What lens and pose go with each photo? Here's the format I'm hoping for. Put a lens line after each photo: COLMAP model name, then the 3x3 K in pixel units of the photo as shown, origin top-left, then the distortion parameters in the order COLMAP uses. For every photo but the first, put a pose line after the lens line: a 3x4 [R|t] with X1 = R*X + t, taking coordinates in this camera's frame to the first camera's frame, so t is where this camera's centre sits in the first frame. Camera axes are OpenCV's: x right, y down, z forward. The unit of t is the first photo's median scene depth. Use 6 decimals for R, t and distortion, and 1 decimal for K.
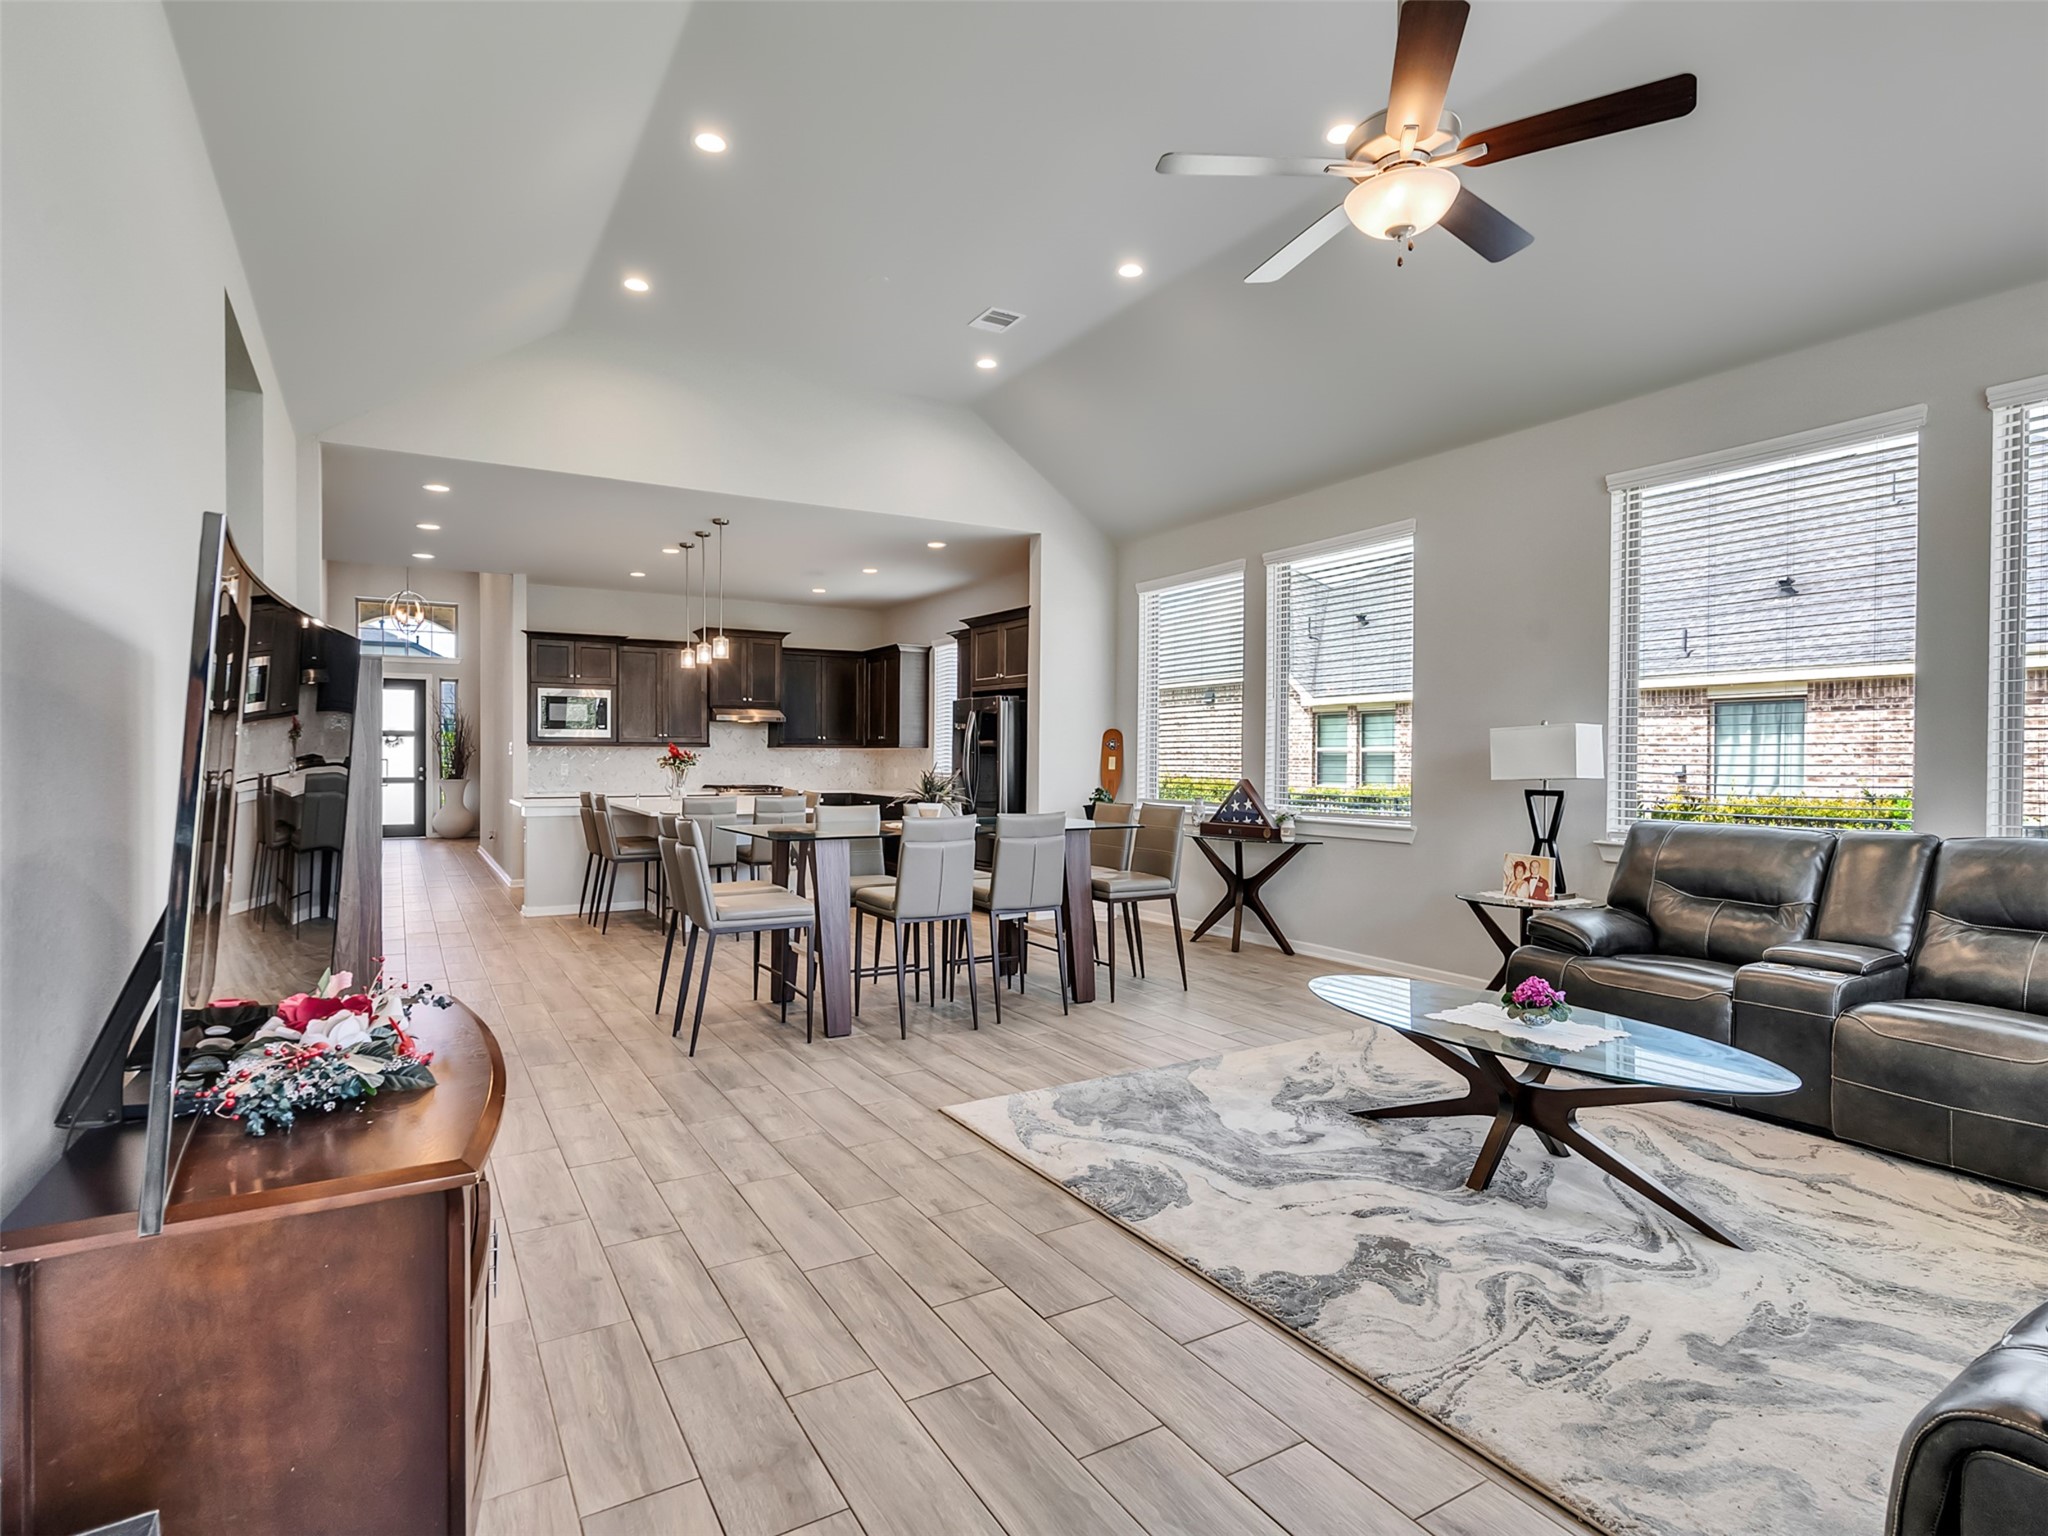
lens RADIAL K [[1046.9, 0, 1002.0], [0, 1046.9, 765.1], [0, 0, 1]] dist [-0.008794, 0.006808]
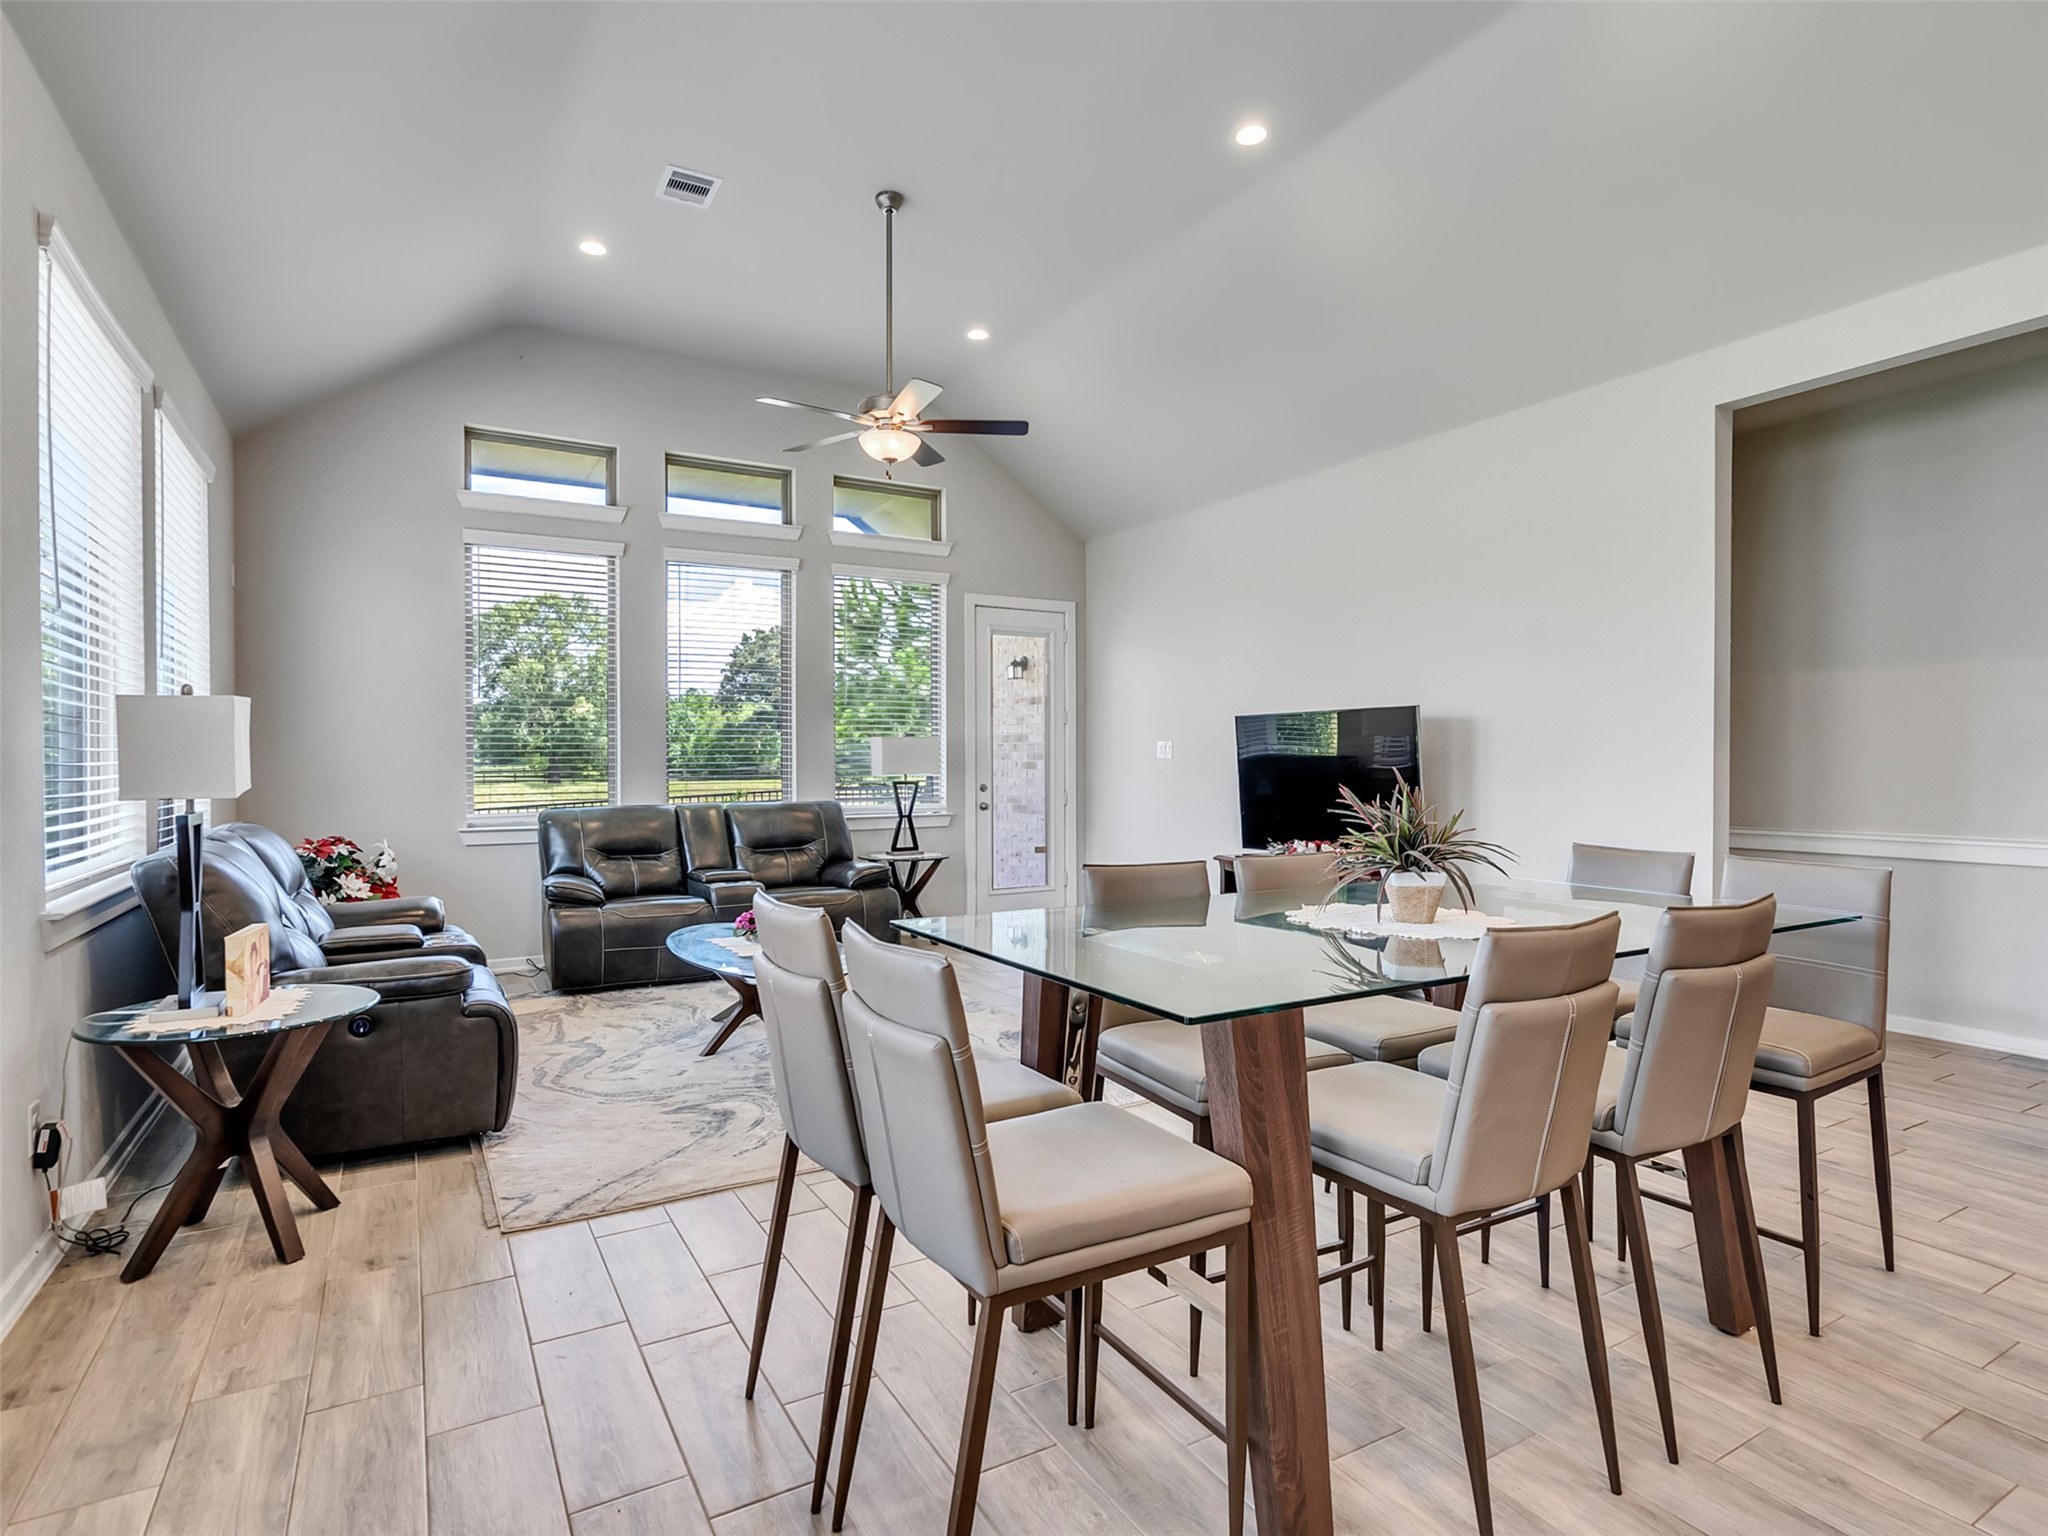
lens RADIAL K [[1046.9, 0, 1005.1], [0, 1046.9, 763.3], [0, 0, 1]] dist [-0.008794, 0.006808]
pose [[-0.999974, -0.000479, 0.007195, 0.047365], [-0.000405, 0.999948, 0.010212, -0.003390], [-0.007199, 0.010209, -0.999922, 0.757745]]
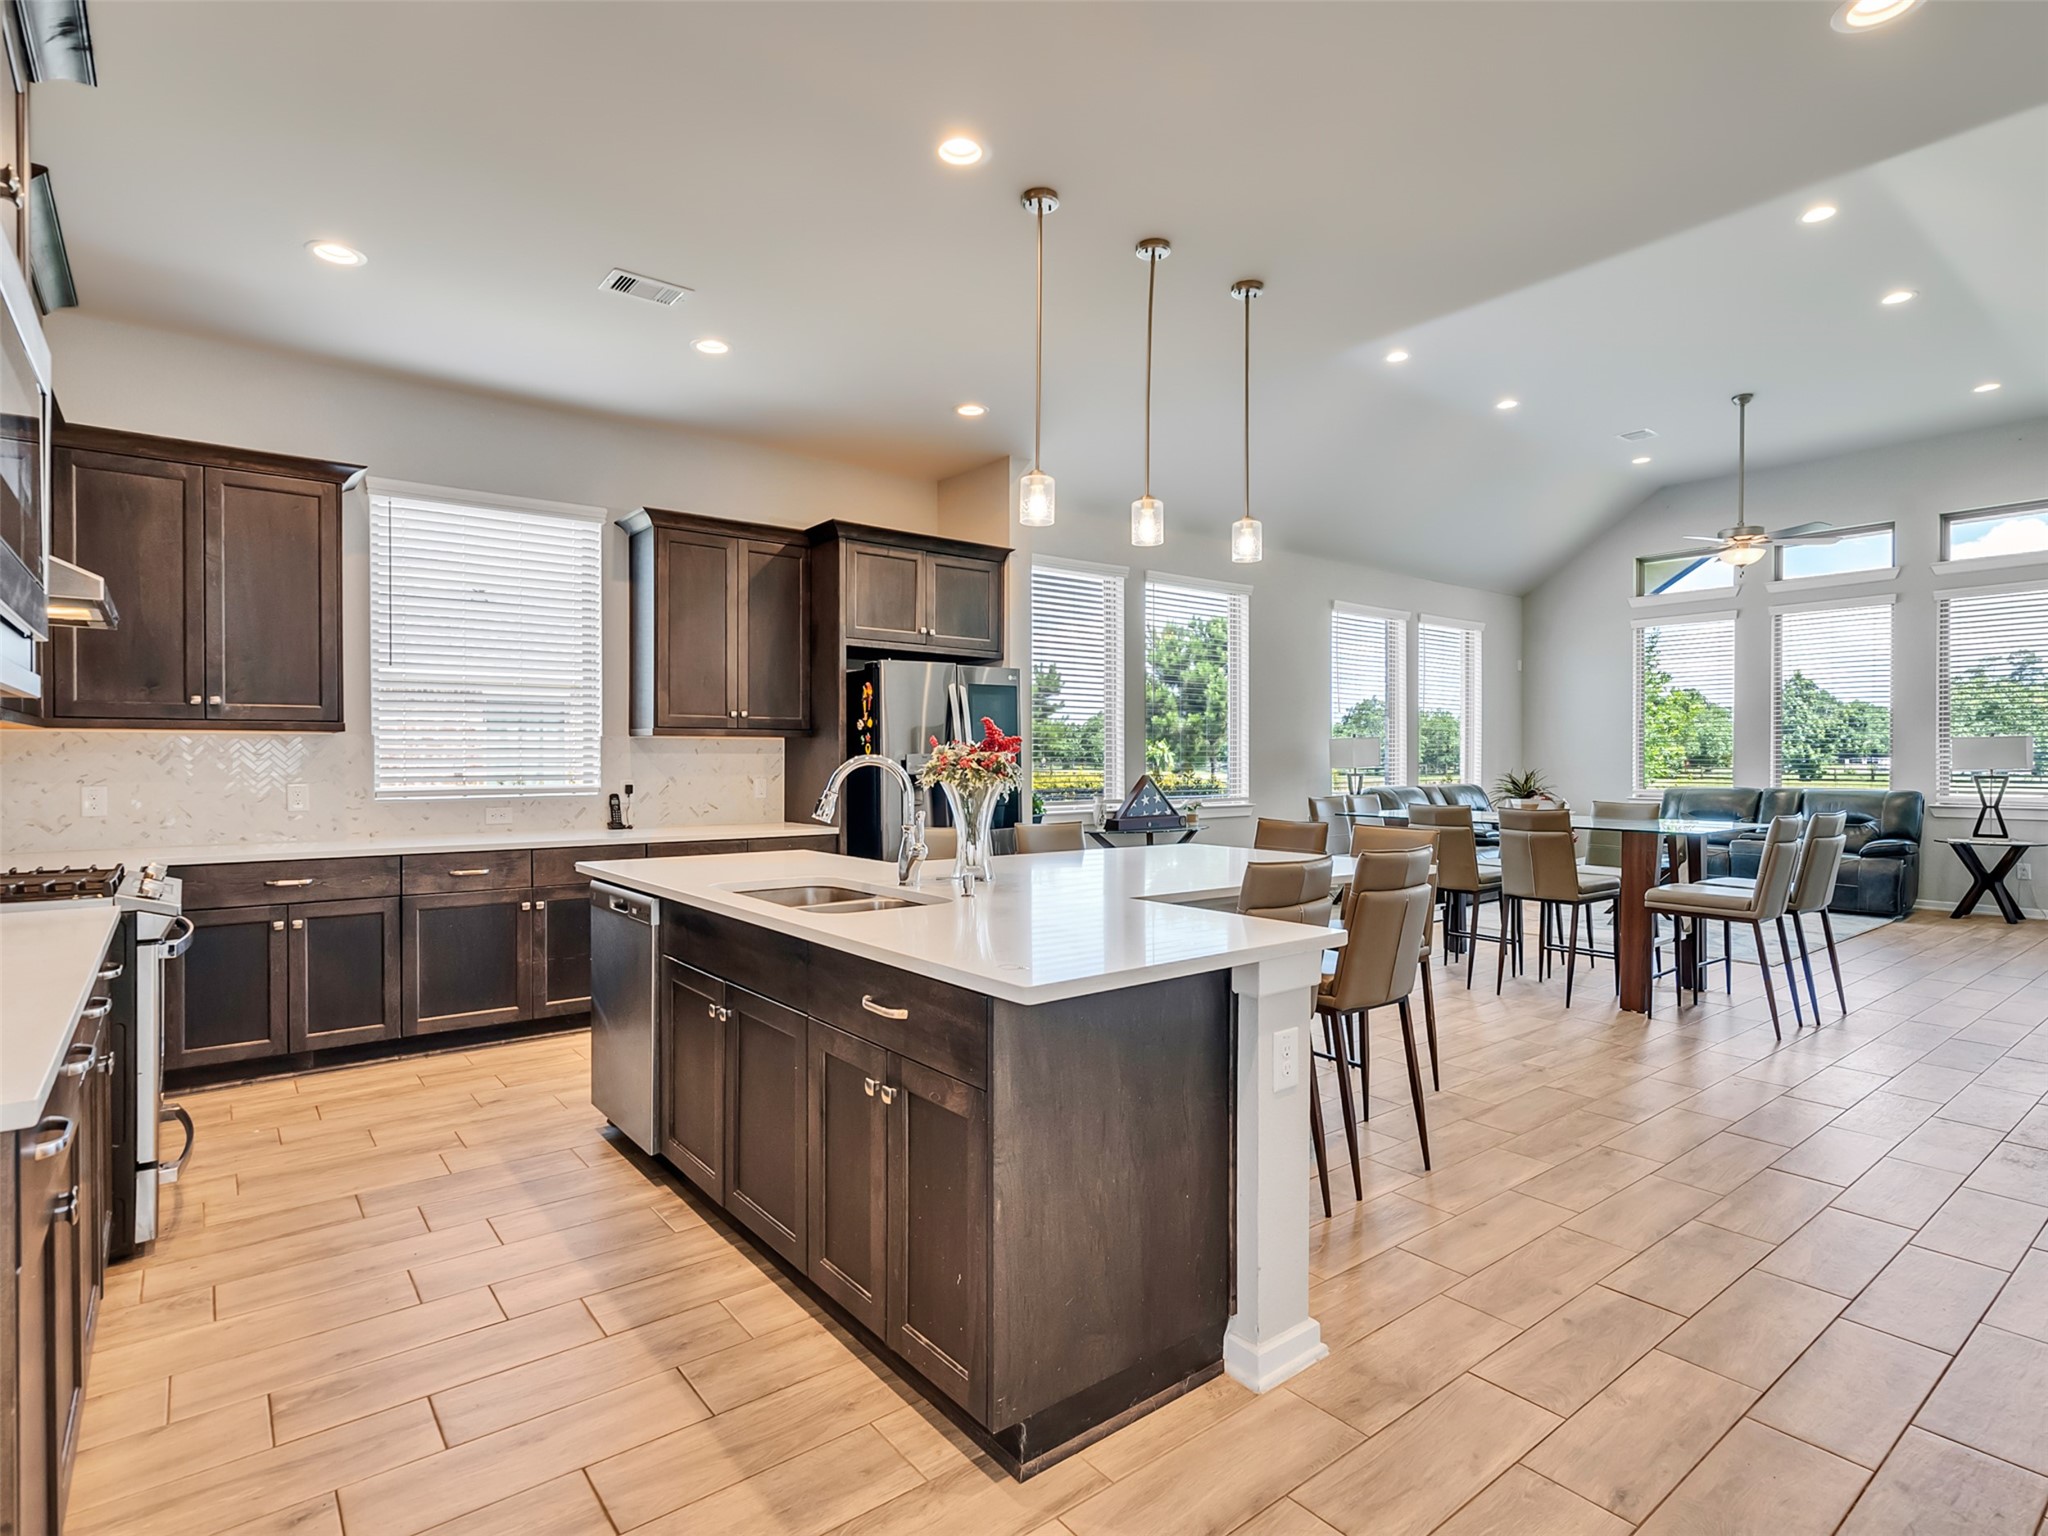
lens RADIAL K [[1046.9, 0, 1003.2], [0, 1046.9, 762.8], [0, 0, 1]] dist [-0.008794, 0.006808]
pose [[-0.128515, -0.007771, 0.991677, -0.575891], [0.007781, 0.999931, 0.008844, -0.006933], [-0.991677, 0.008853, -0.128446, 0.901704]]
